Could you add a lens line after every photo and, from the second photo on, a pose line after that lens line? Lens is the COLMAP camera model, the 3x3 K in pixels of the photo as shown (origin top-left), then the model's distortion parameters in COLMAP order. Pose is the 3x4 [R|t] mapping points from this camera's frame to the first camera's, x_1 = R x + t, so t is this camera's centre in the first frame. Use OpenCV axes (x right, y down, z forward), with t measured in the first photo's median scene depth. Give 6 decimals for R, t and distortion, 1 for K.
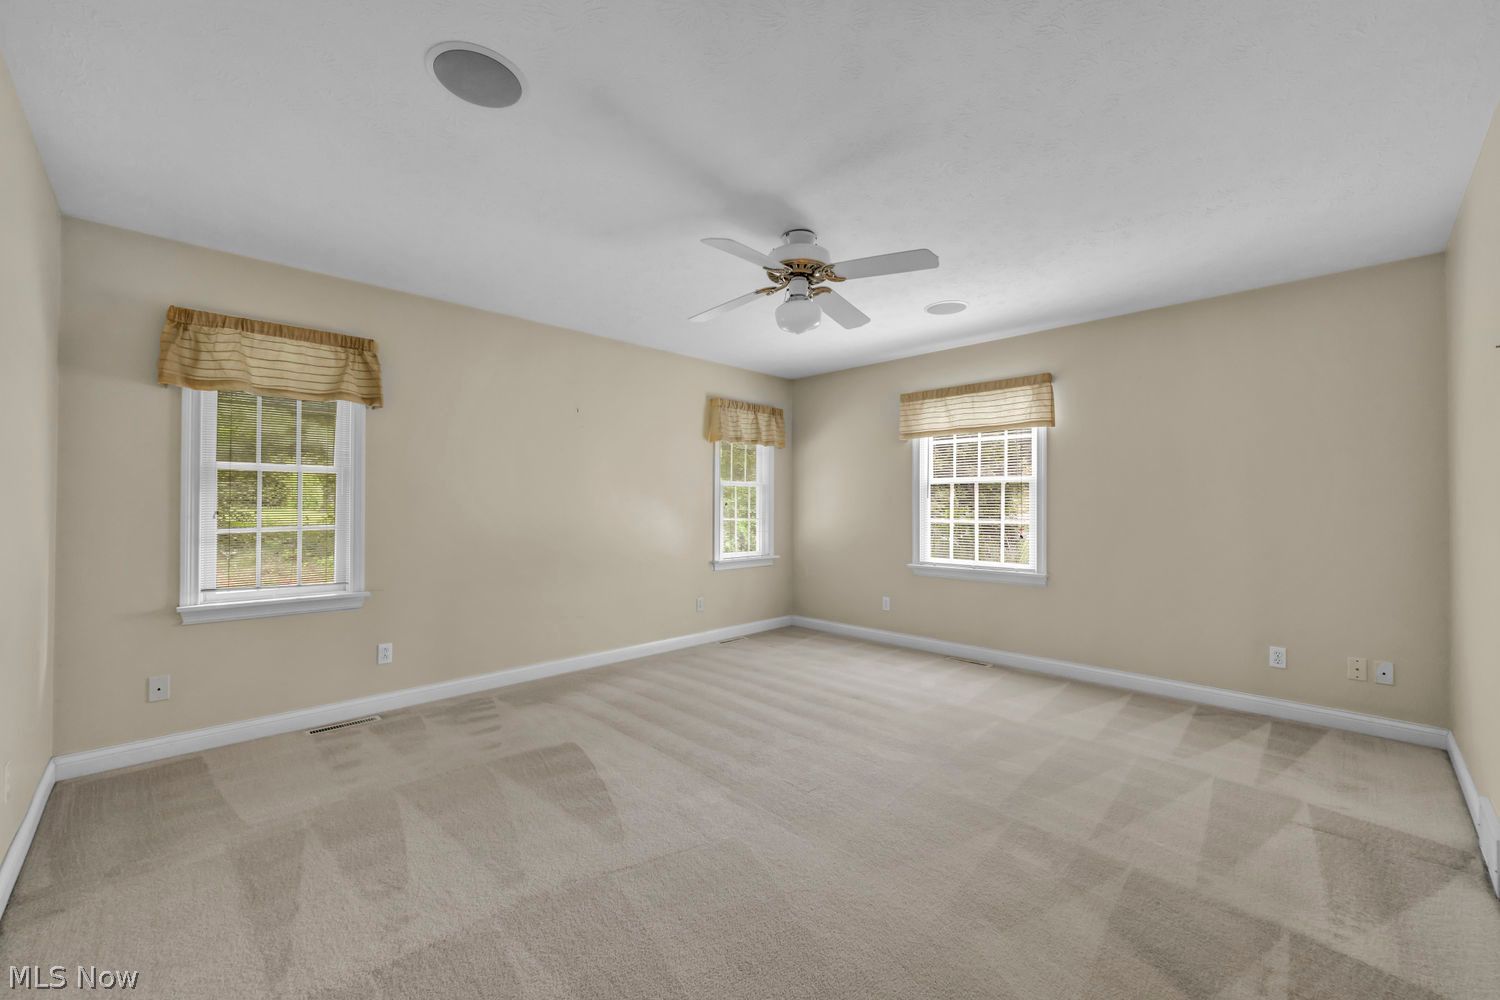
lens RADIAL K [[597.8, 0, 753.0], [0, 597.8, 500.3], [0, 0, 1]] dist [0.000622, -0.000121]
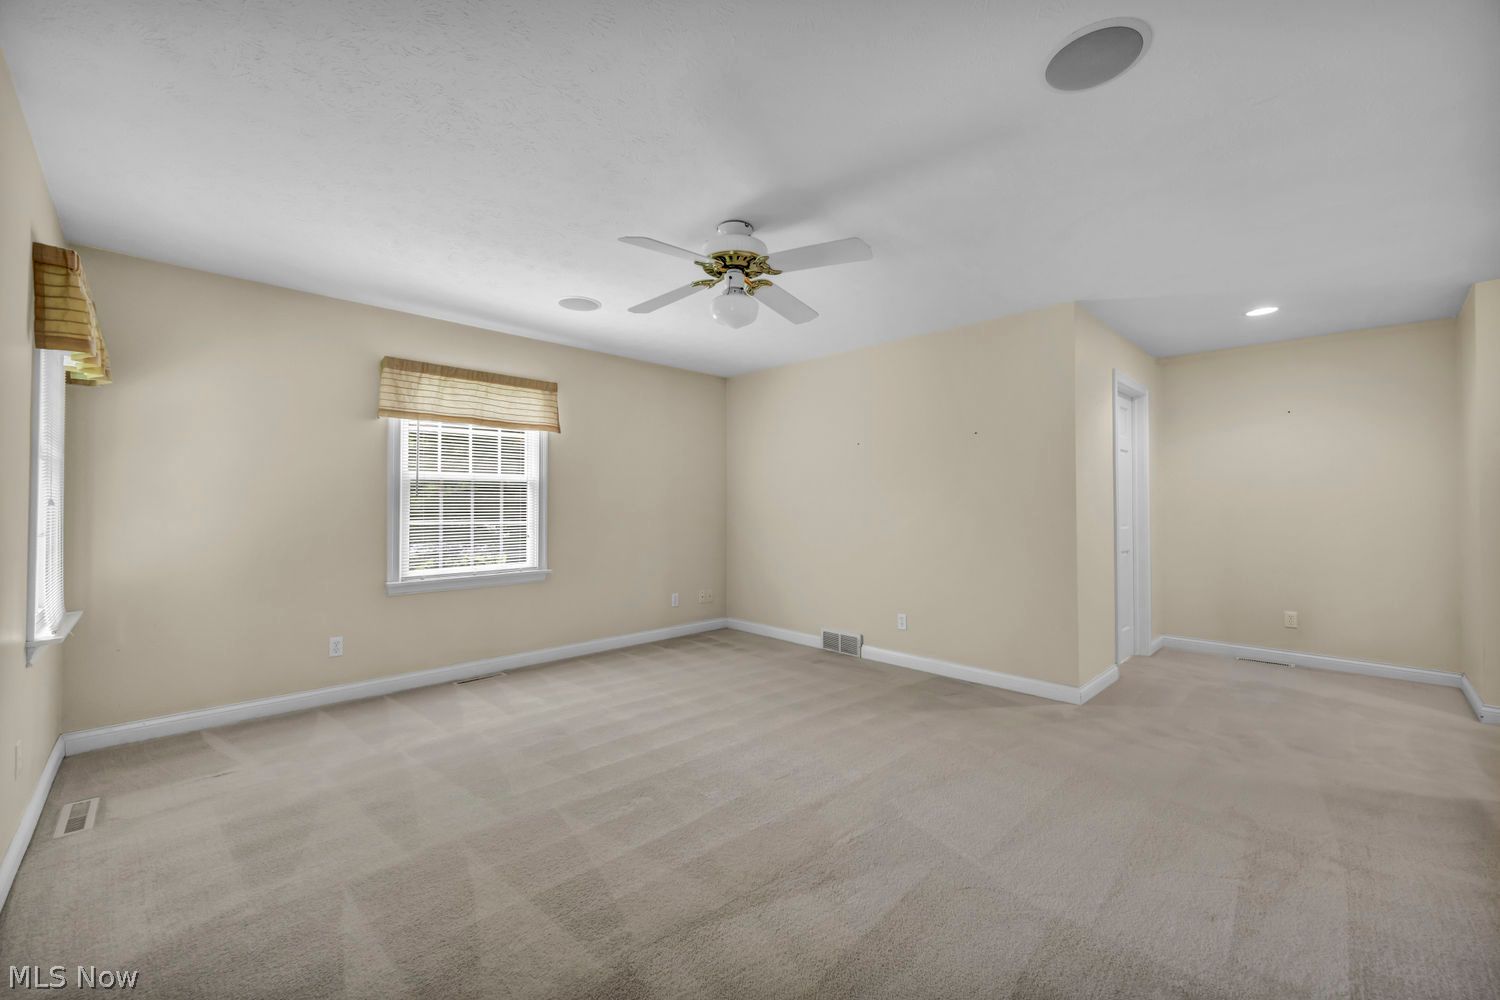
lens RADIAL K [[597.8, 0, 753.0], [0, 597.8, 500.3], [0, 0, 1]] dist [0.000622, -0.000121]
pose [[0.001378, 0.012232, 0.999924, -0.563814], [-0.007846, 0.999895, -0.012221, 0.009825], [-0.999968, -0.007829, 0.001473, 0.608991]]
